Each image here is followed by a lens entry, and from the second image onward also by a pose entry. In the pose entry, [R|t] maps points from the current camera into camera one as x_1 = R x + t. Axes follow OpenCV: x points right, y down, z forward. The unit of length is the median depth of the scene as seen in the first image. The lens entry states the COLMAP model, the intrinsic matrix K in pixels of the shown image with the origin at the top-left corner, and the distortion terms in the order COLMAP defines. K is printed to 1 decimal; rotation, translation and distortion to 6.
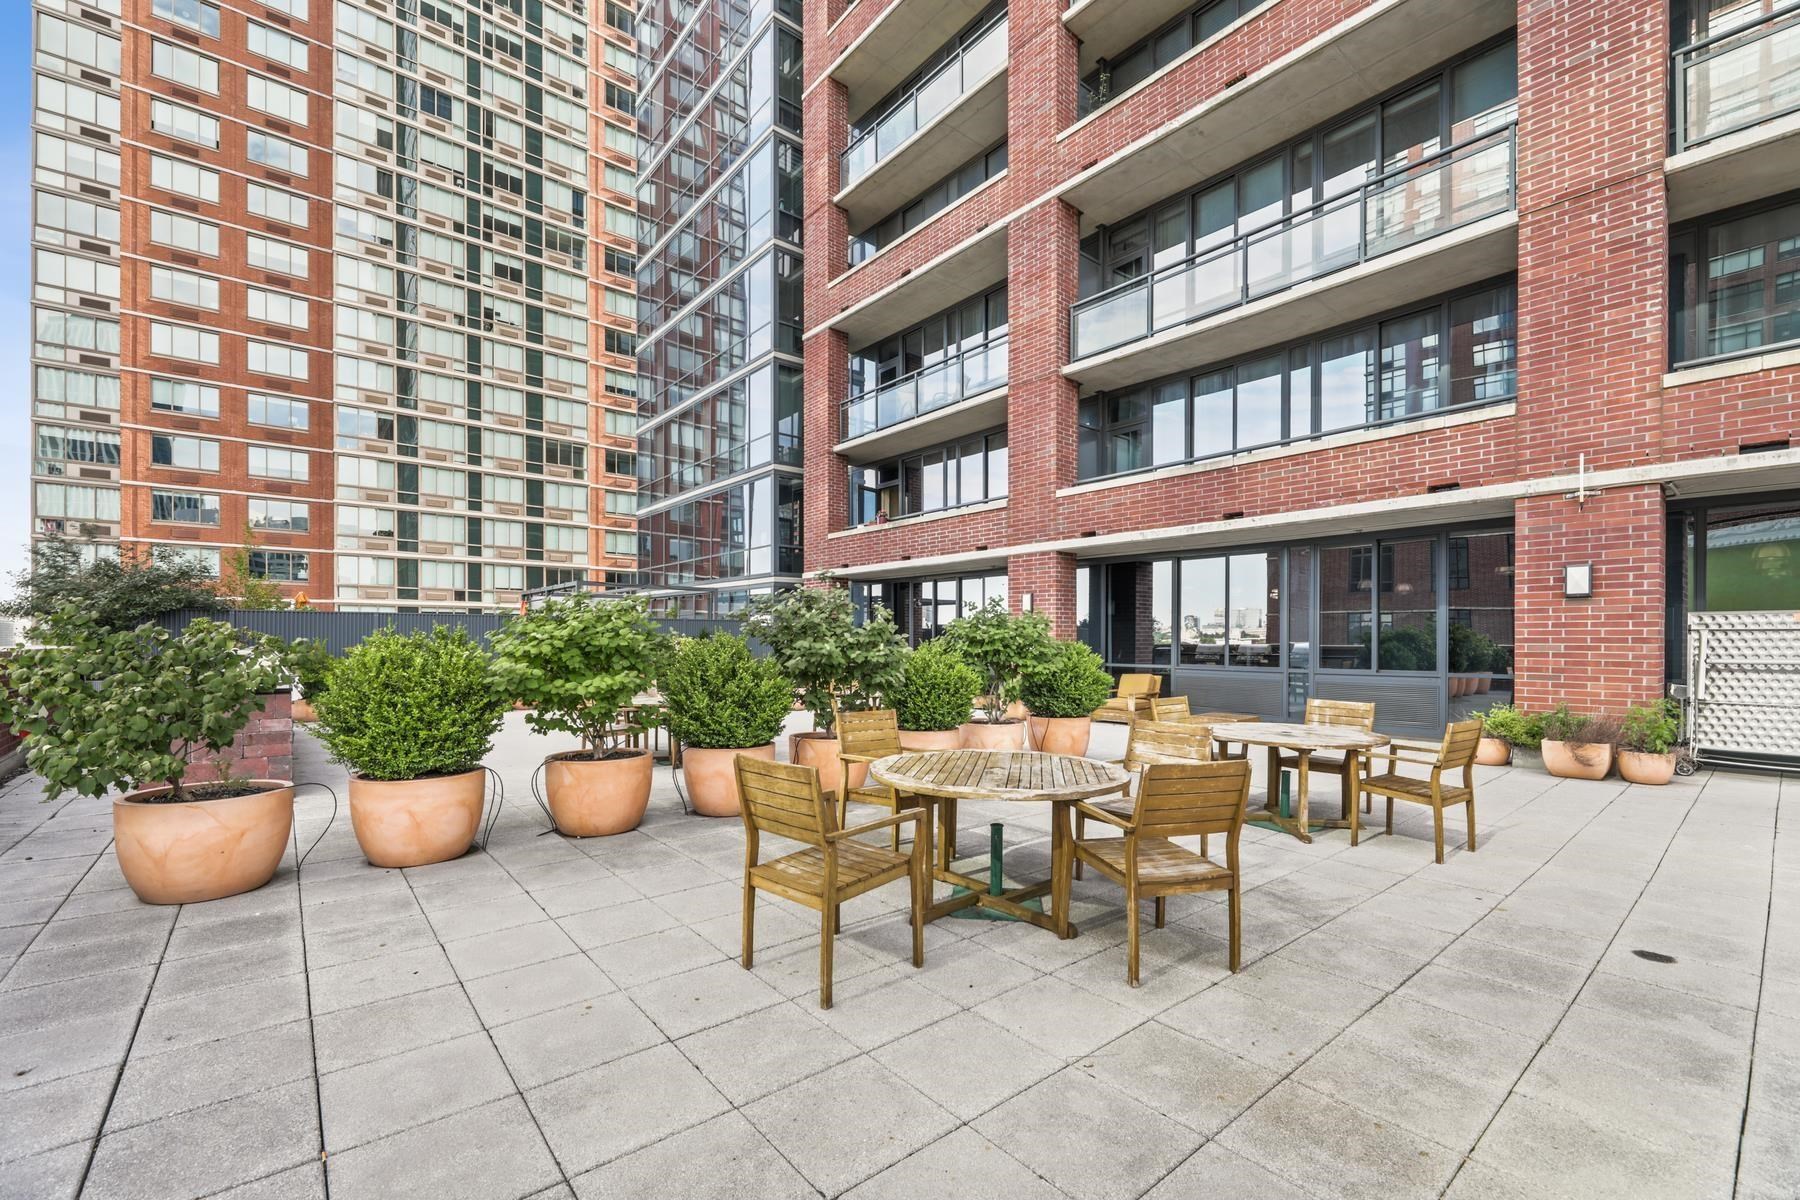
lens RADIAL K [[749.3, 0, 889.2], [0, 749.3, 638.2], [0, 0, 1]] dist [-0.001945, -0.000766]
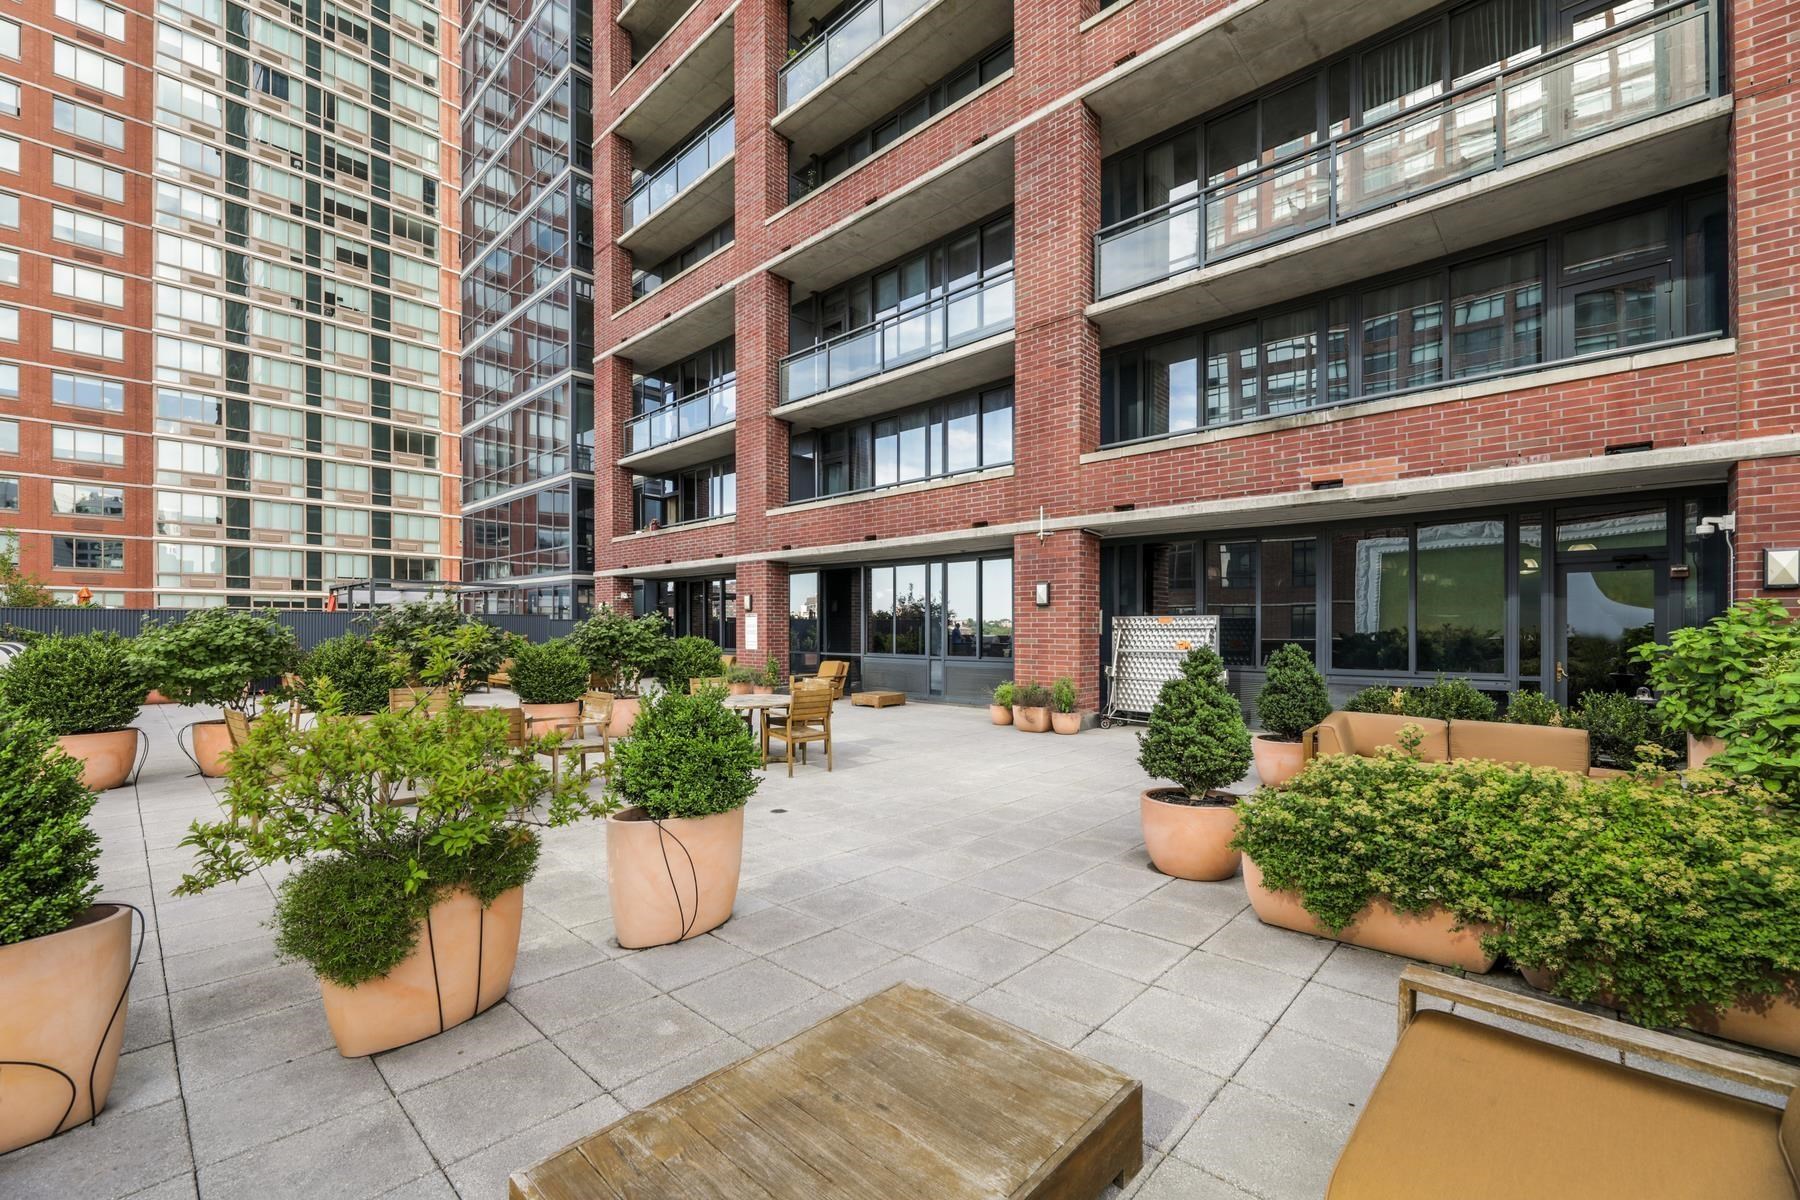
lens RADIAL K [[749.6, 0, 901.3], [0, 749.6, 626.5], [0, 0, 1]] dist [-0.002370, -0.002062]
pose [[0.991955, -0.000342, 0.126594, 0.090607], [0.000155, 0.999999, 0.001481, -0.003320], [-0.126594, -0.001449, 0.991954, -0.075438]]
